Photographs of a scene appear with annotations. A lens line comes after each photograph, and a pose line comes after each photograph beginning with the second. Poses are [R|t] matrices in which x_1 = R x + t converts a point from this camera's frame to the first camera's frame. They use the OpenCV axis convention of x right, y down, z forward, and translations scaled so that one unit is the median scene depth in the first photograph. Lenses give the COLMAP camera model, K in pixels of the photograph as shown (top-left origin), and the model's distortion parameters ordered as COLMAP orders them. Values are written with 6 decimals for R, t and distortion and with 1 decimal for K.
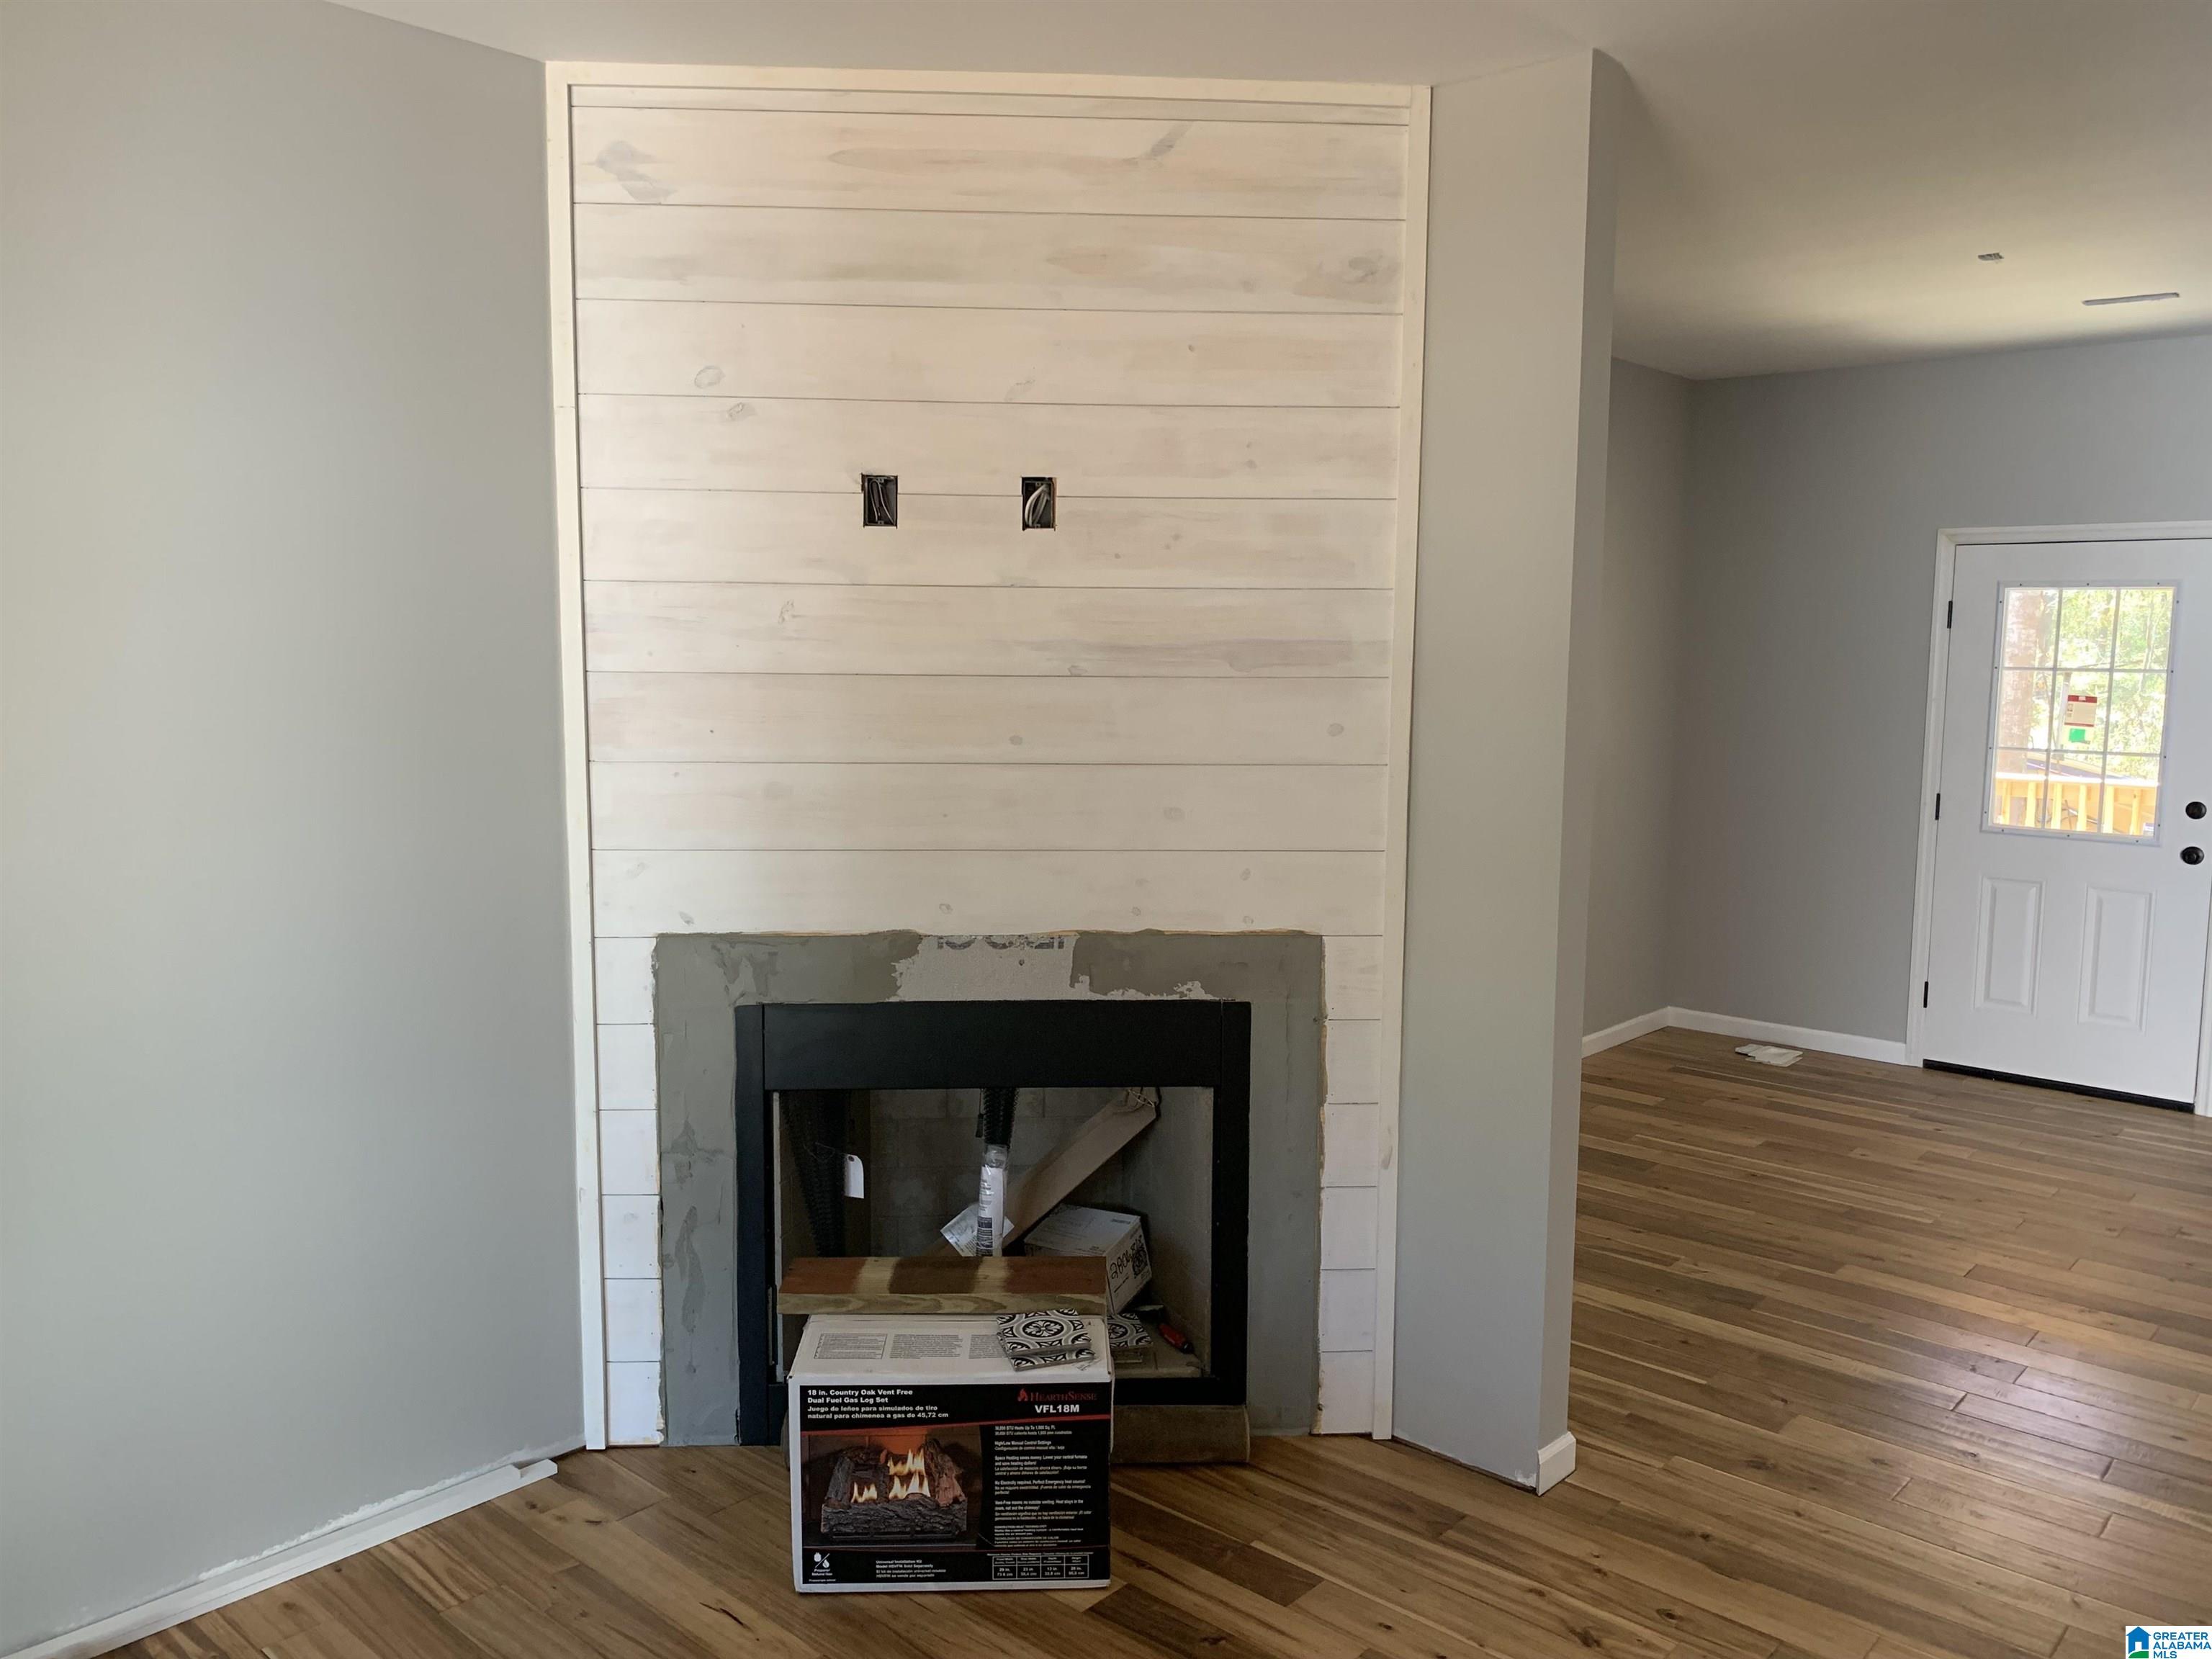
lens RADIAL K [[1697.8, 0, 1104.0], [0, 1697.8, 810.1], [0, 0, 1]] dist [0.053993, -0.004219]
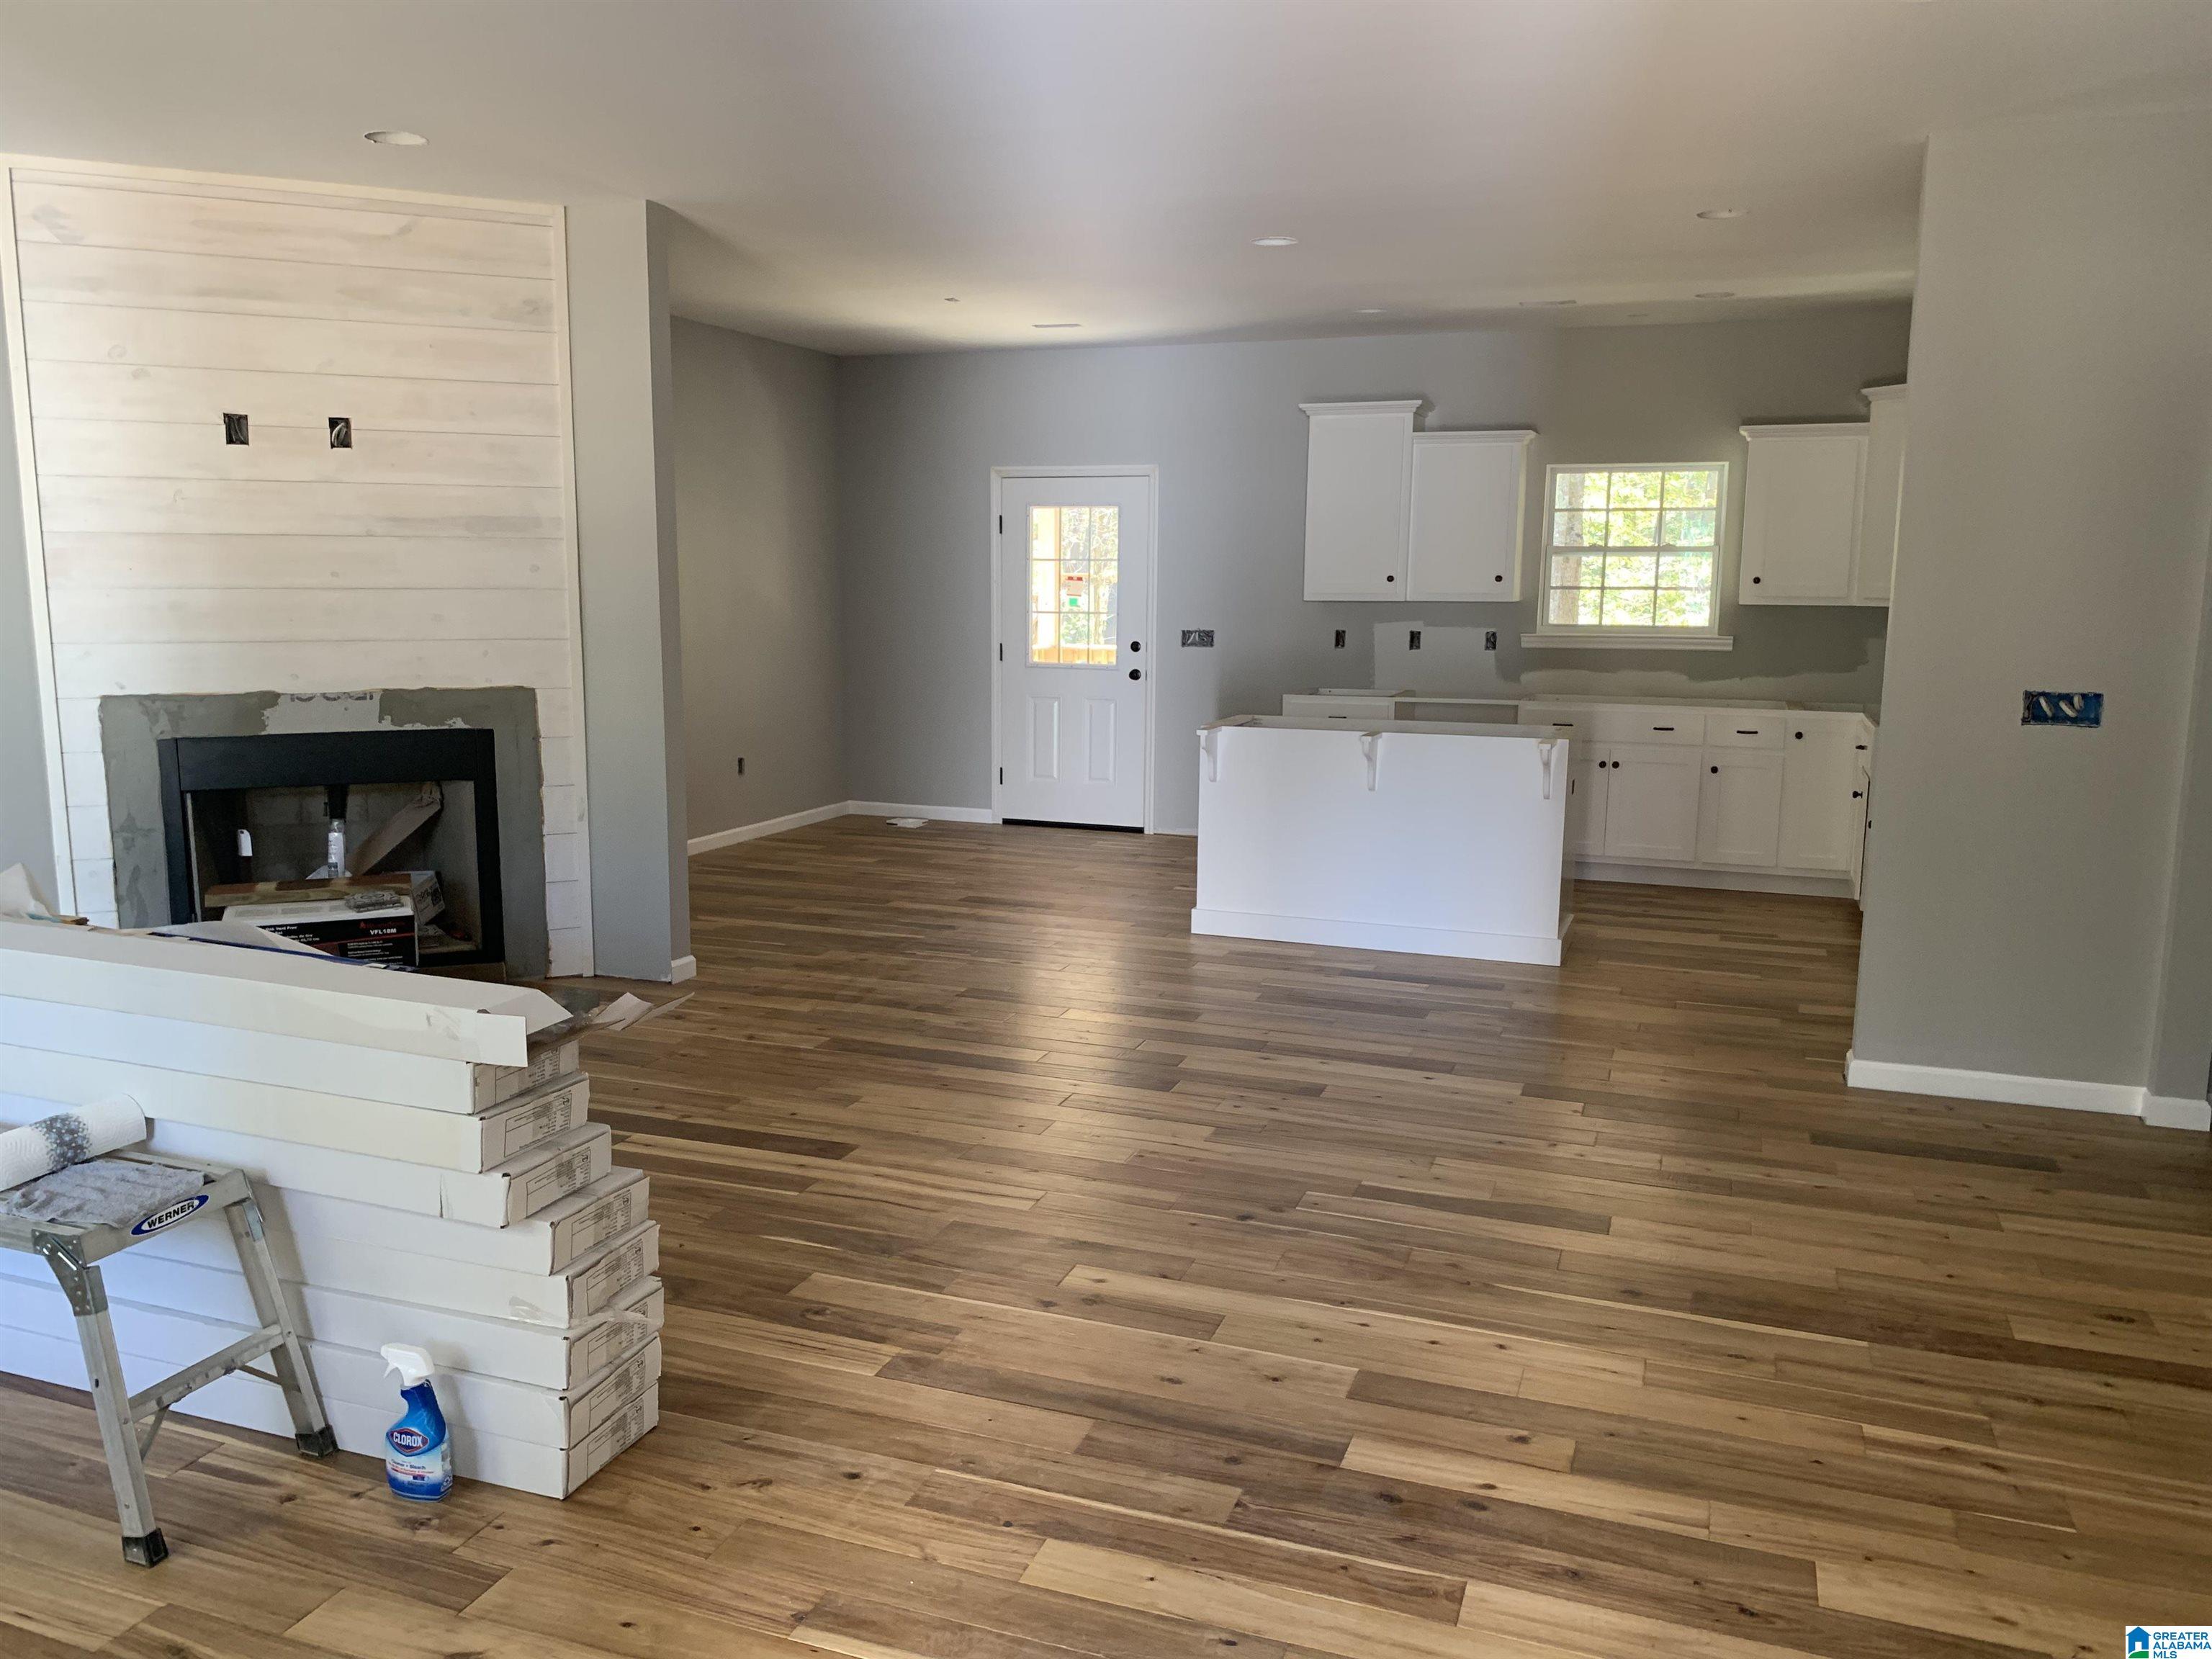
lens RADIAL K [[1683.8, 0, 1098.0], [0, 1683.8, 829.1], [0, 0, 1]] dist [-0.001573, -0.005290]
pose [[0.931109, -0.057267, 0.360218, 0.037161], [0.039532, 0.997624, 0.056416, 0.145075], [-0.362593, -0.038289, 0.931161, -0.830449]]
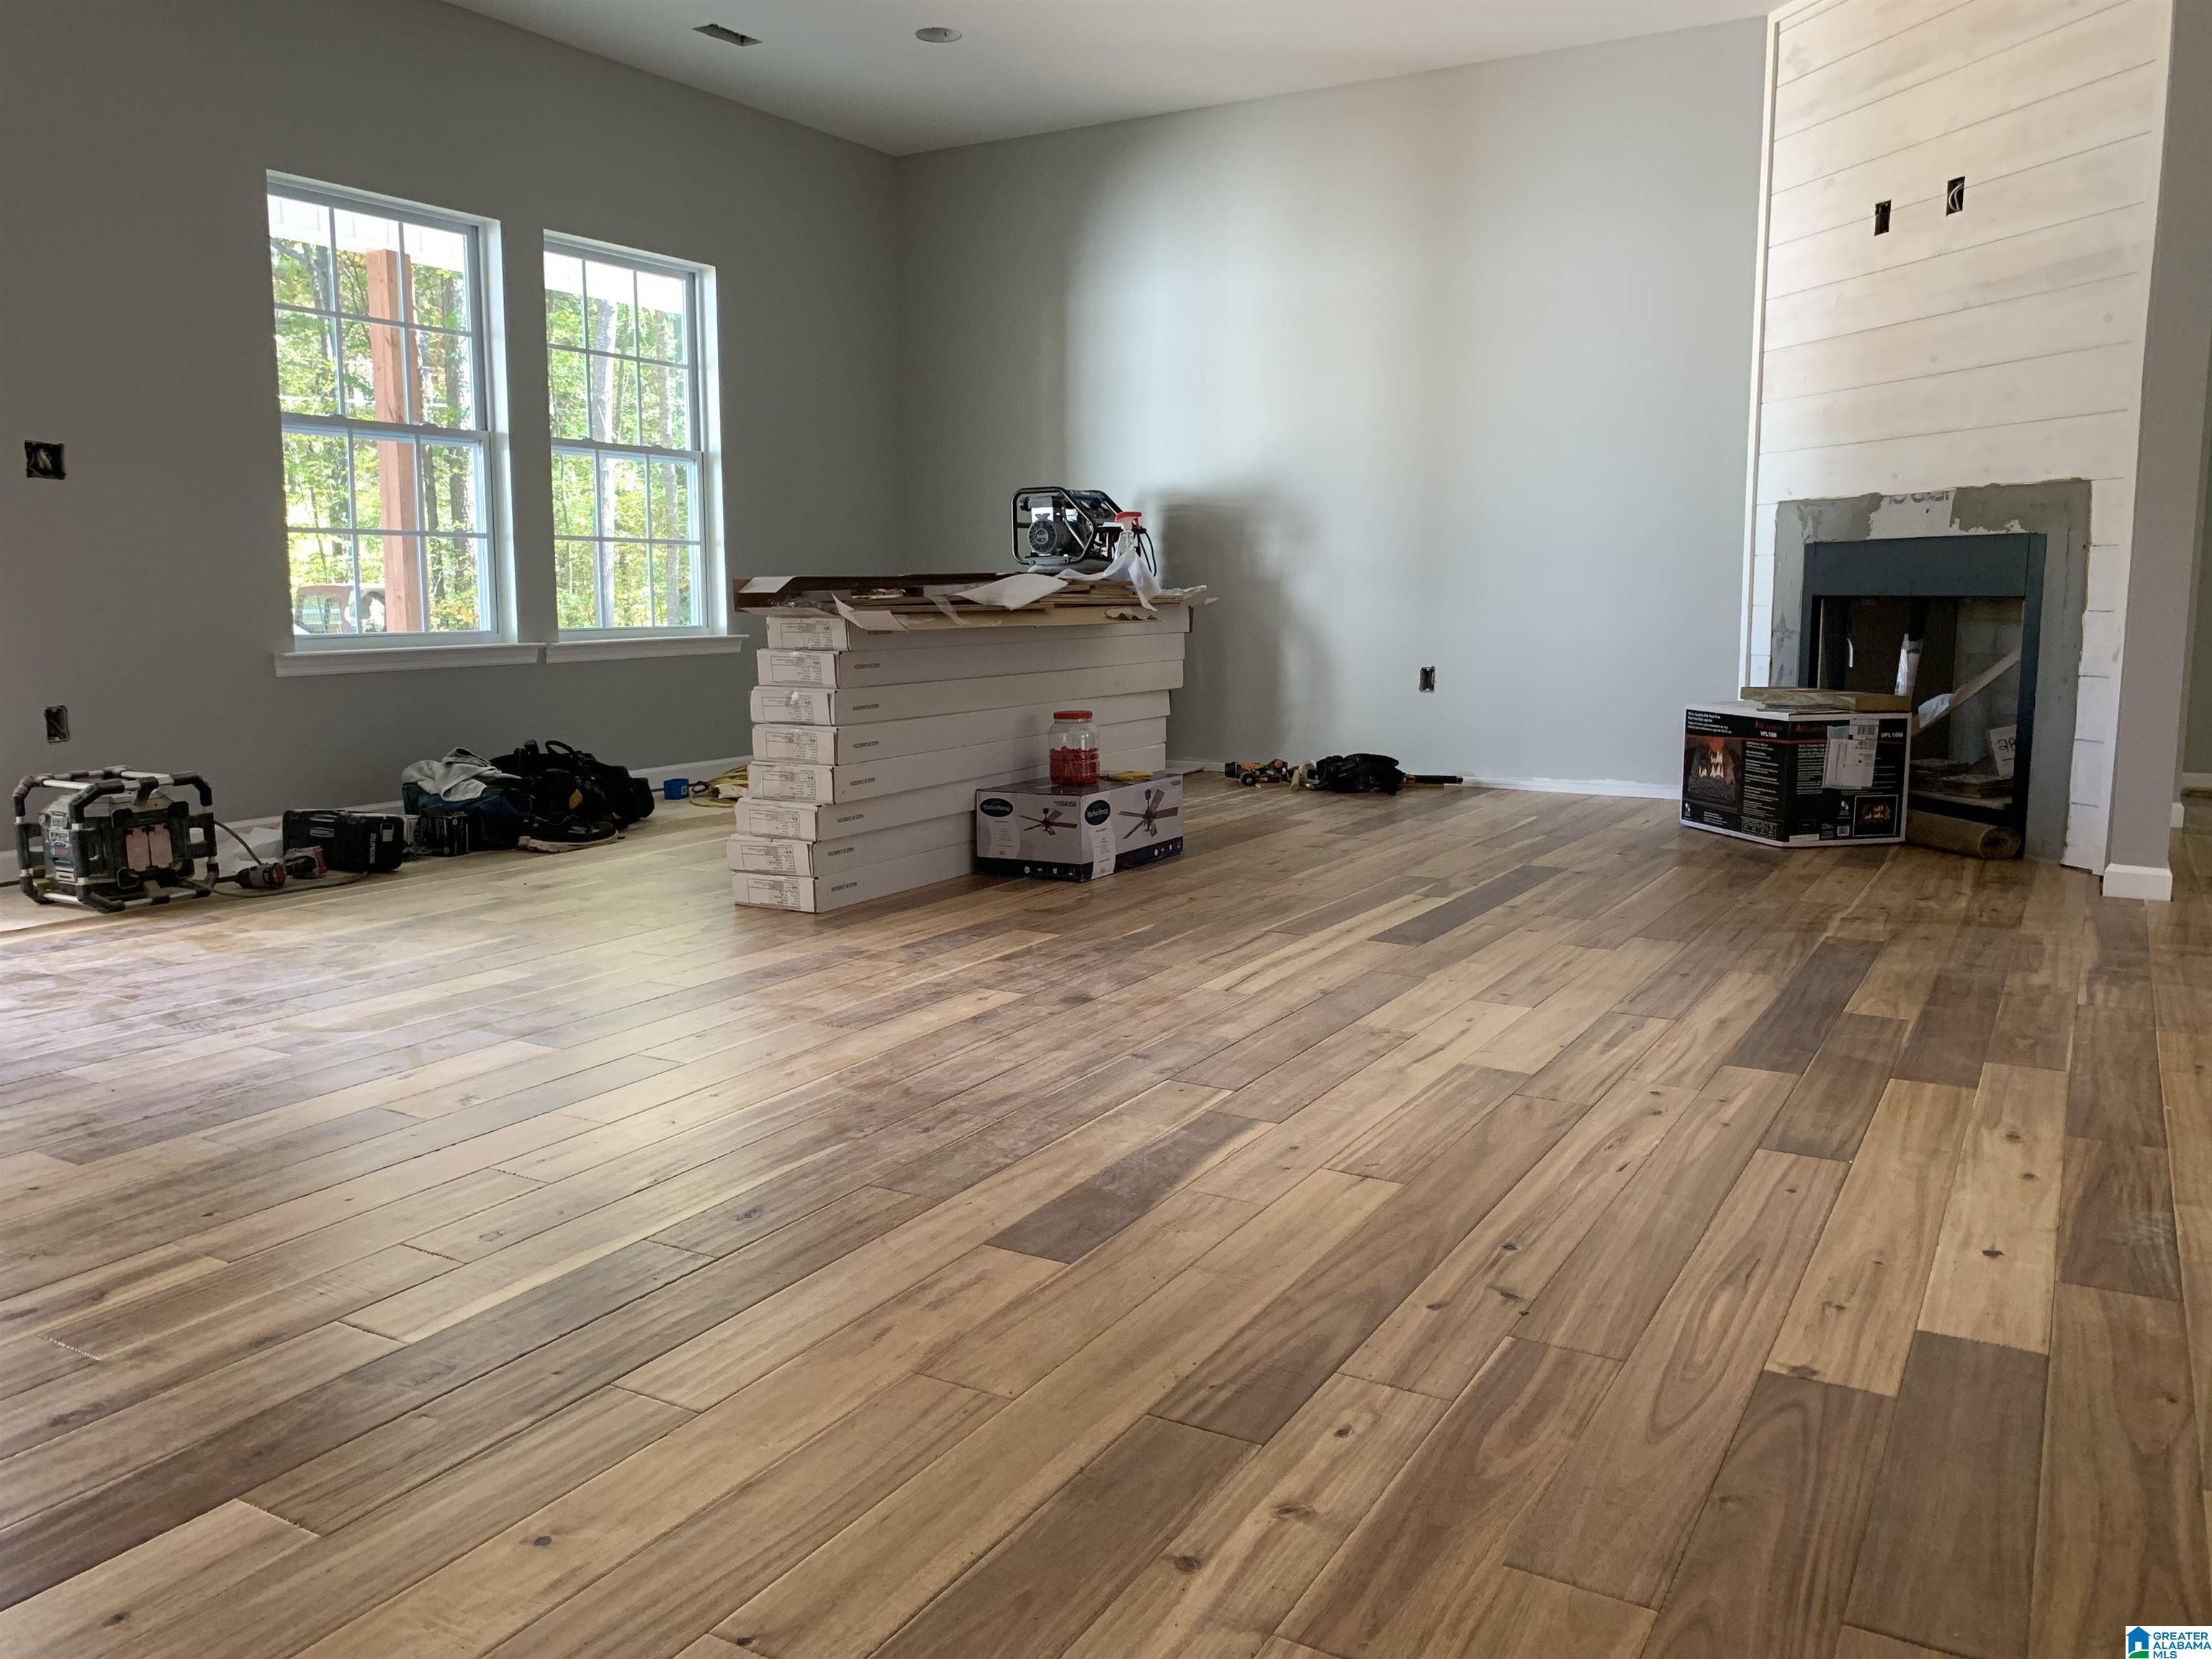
lens RADIAL K [[1683.8, 0, 1098.0], [0, 1683.8, 829.1], [0, 0, 1]] dist [-0.001573, -0.005290]
pose [[0.201280, 0.132097, -0.970586, 1.303597], [-0.101343, 0.988356, 0.113499, 0.276899], [0.974277, 0.075517, 0.212324, -0.016341]]
